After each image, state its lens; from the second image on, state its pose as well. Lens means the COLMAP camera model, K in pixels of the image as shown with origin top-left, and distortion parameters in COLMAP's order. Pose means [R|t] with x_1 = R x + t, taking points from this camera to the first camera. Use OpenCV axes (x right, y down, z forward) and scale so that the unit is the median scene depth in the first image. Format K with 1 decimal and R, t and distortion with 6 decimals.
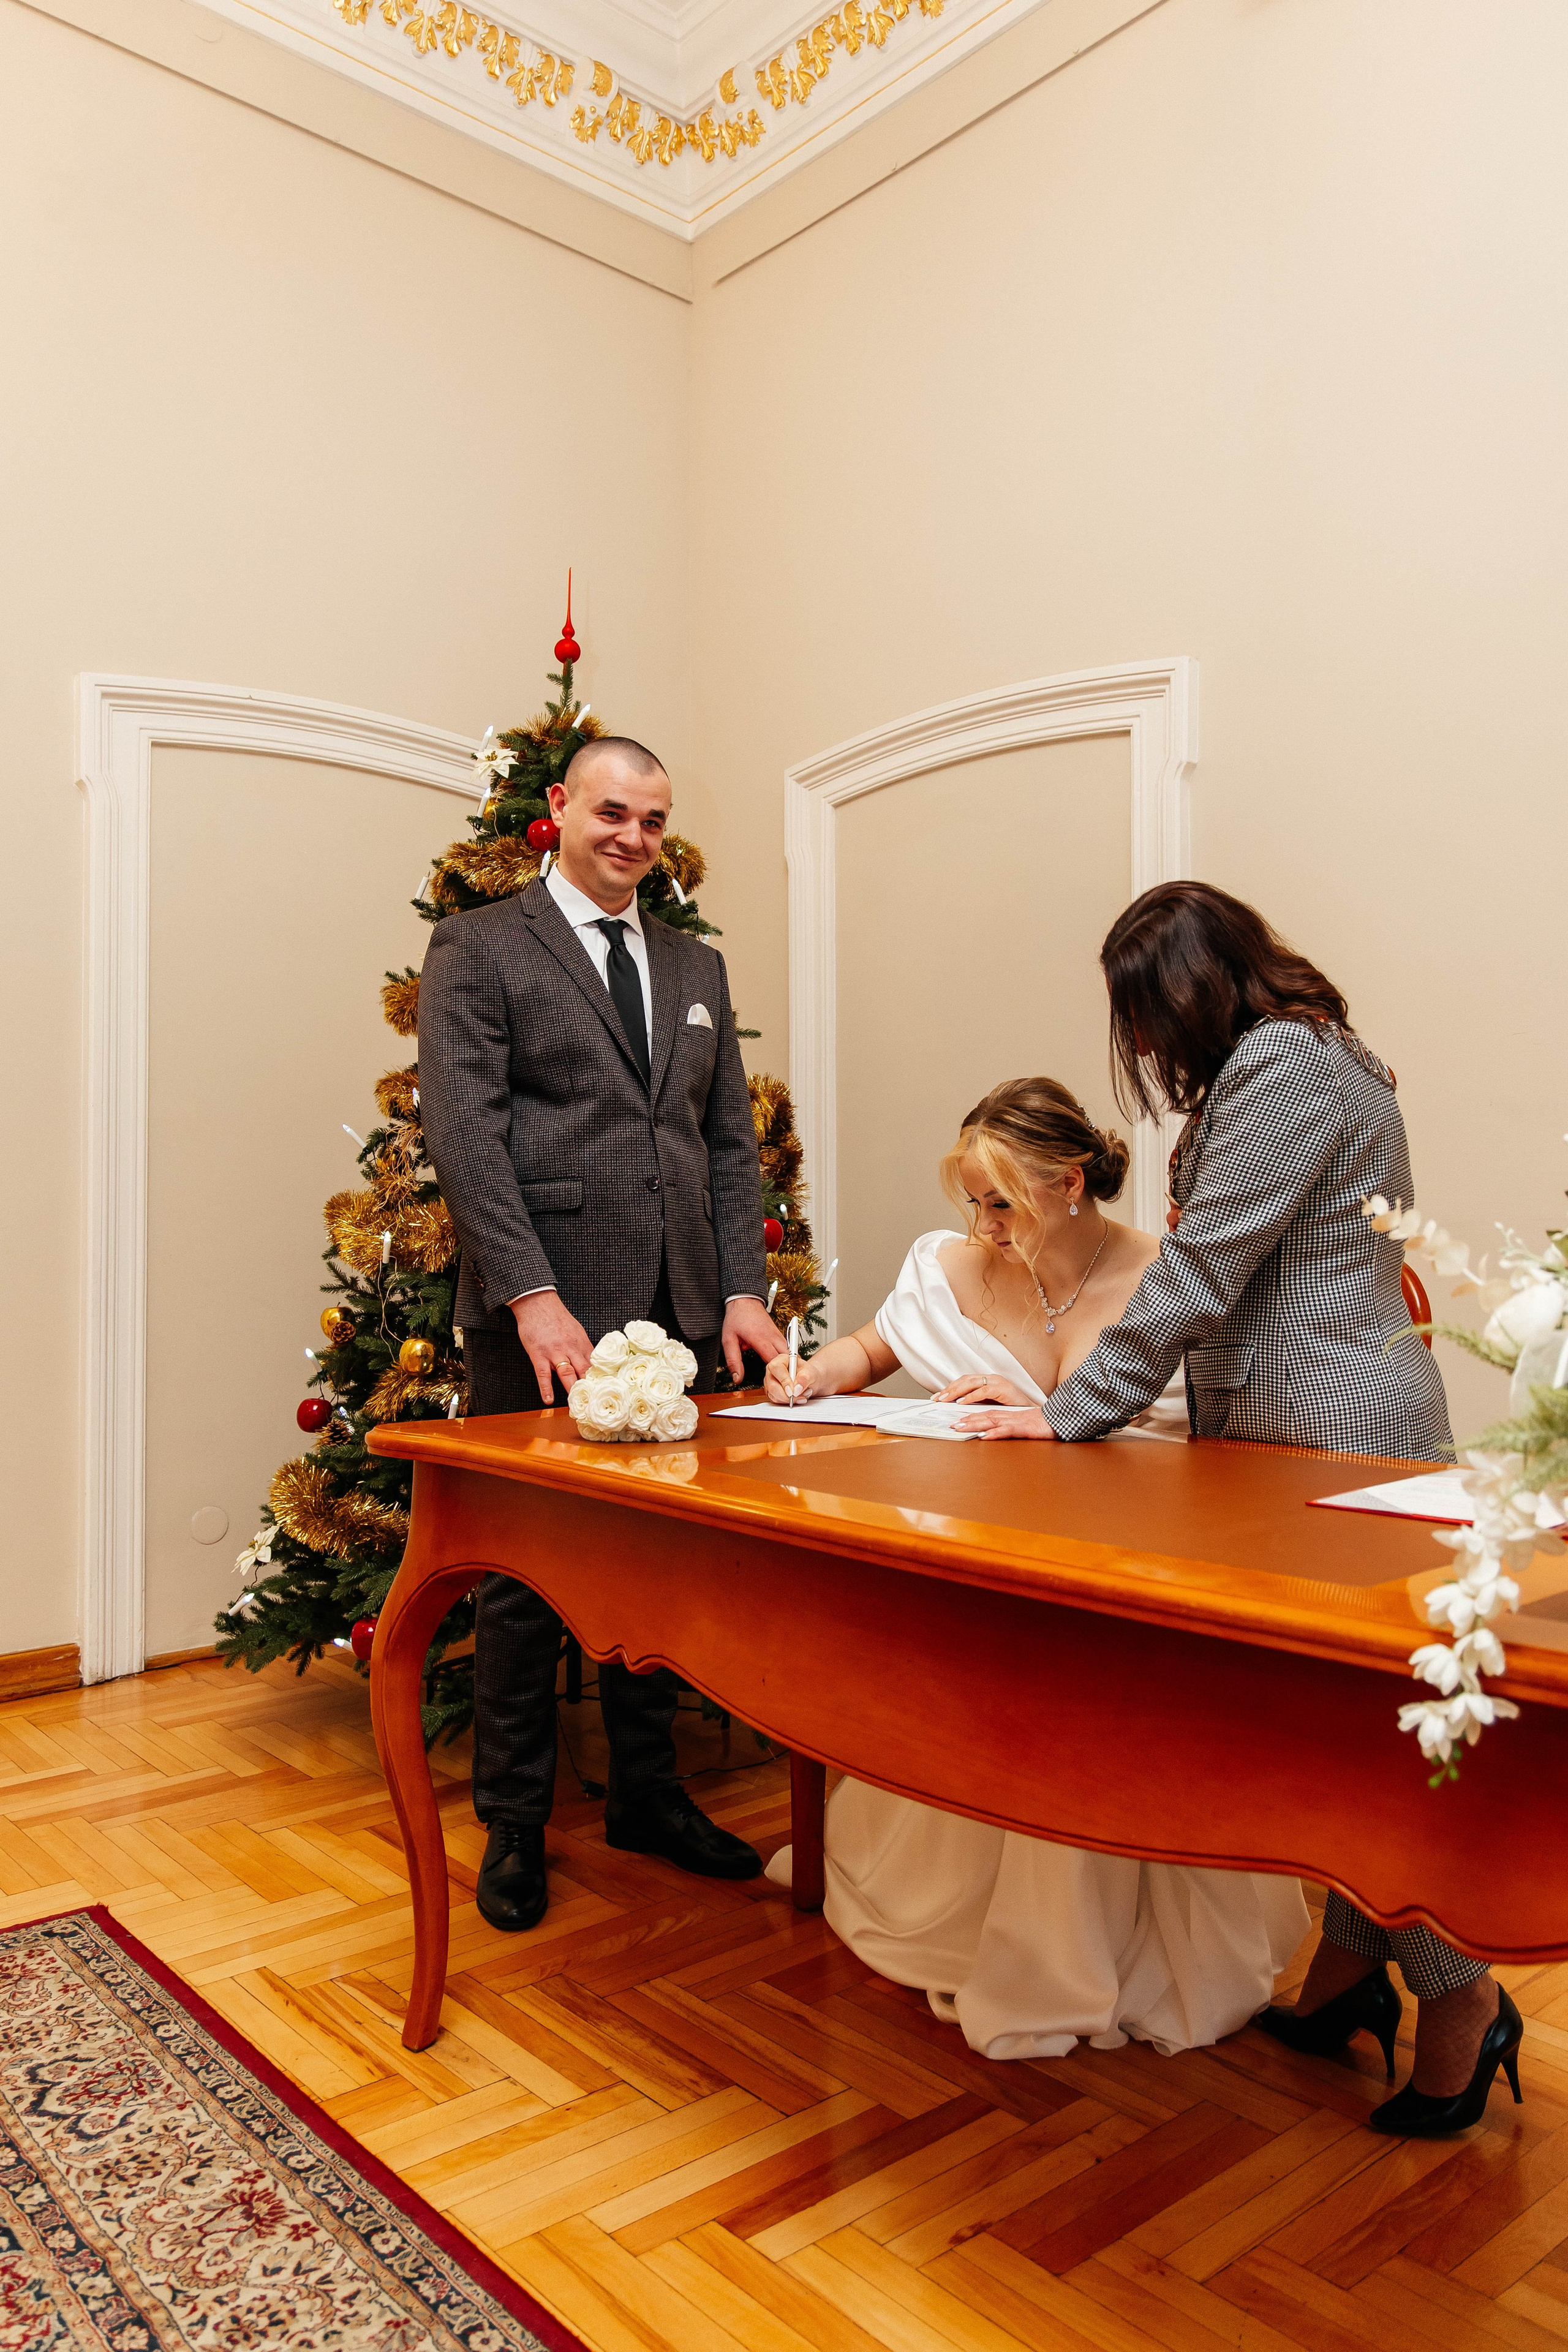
lens RADIAL K [[1693.3, 0, 784.0], [0, 1693.3, 1176.0], [0, 0, 1]] dist [0.005573, -0.001907]
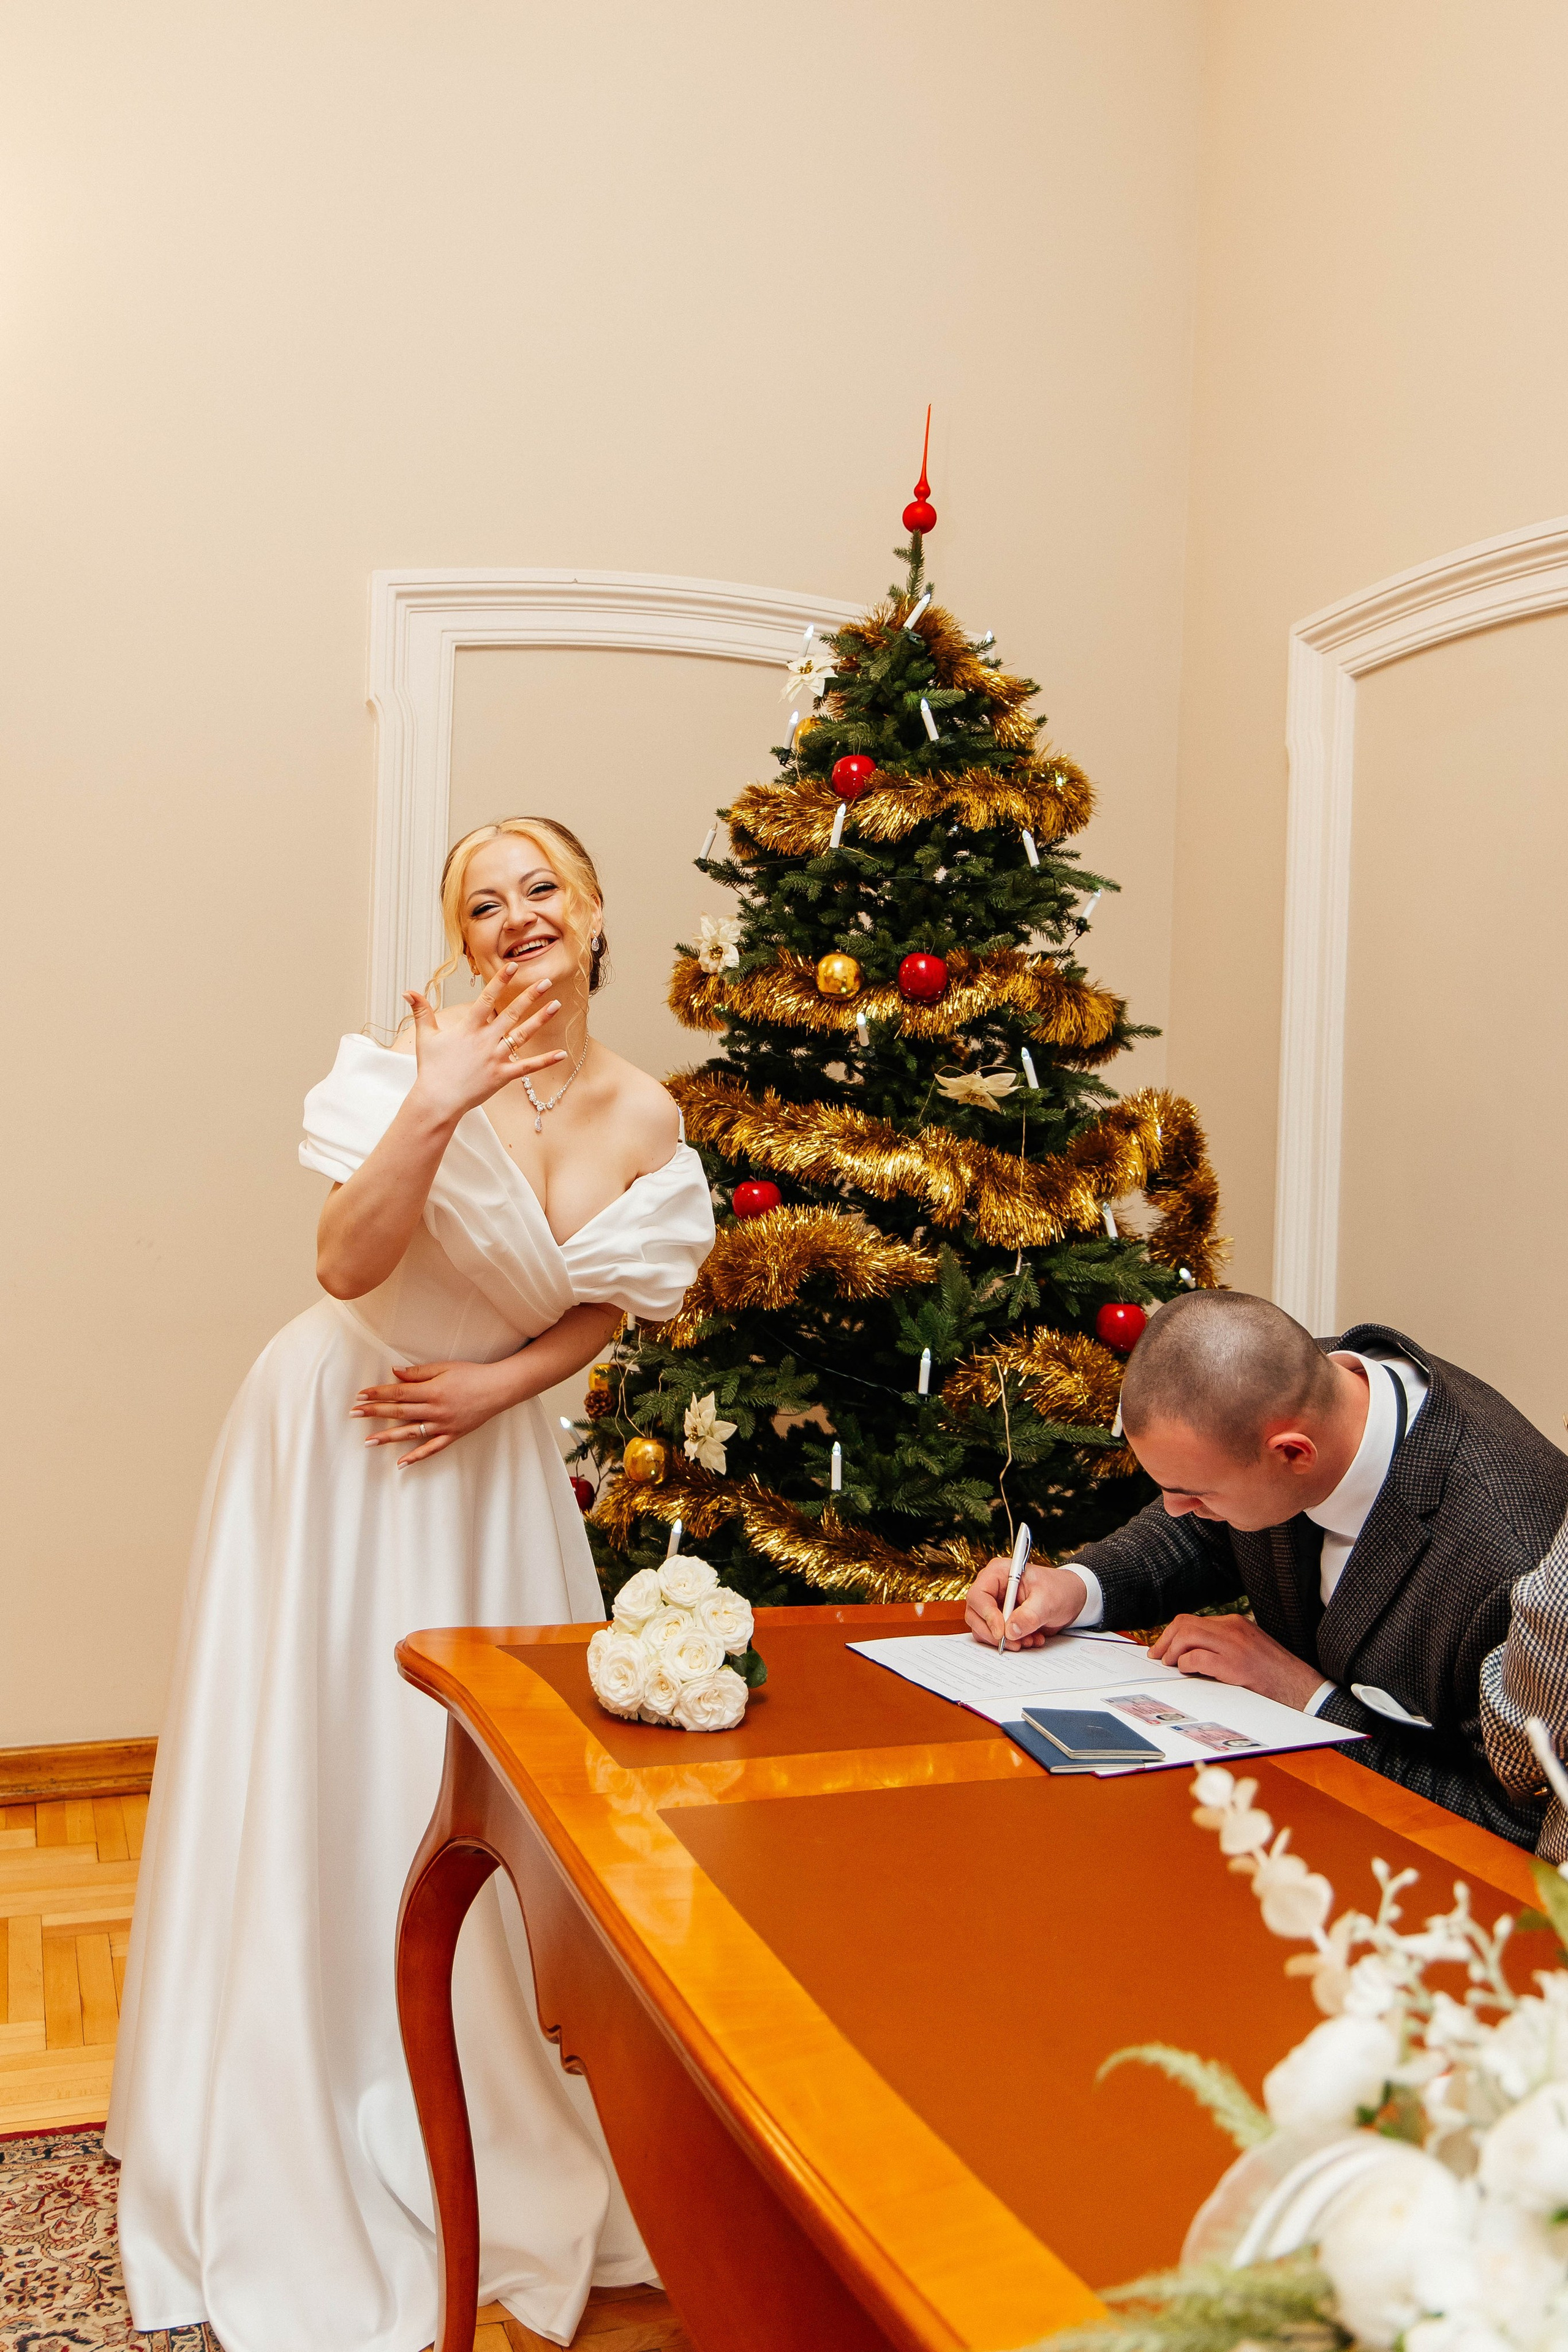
lens RADIAL K [[2171.1, 0, 737.7], [0, 2171.1, 1053.7], [0, 0, 1]] dist [0.017464, -0.017619]
pose [[0.931297, 0.032236, -0.362832, 0.163904], [-0.027533, 0.999457, 0.018128, -0.091102], [0.363219, -0.006893, 0.931678, 0.071286]]
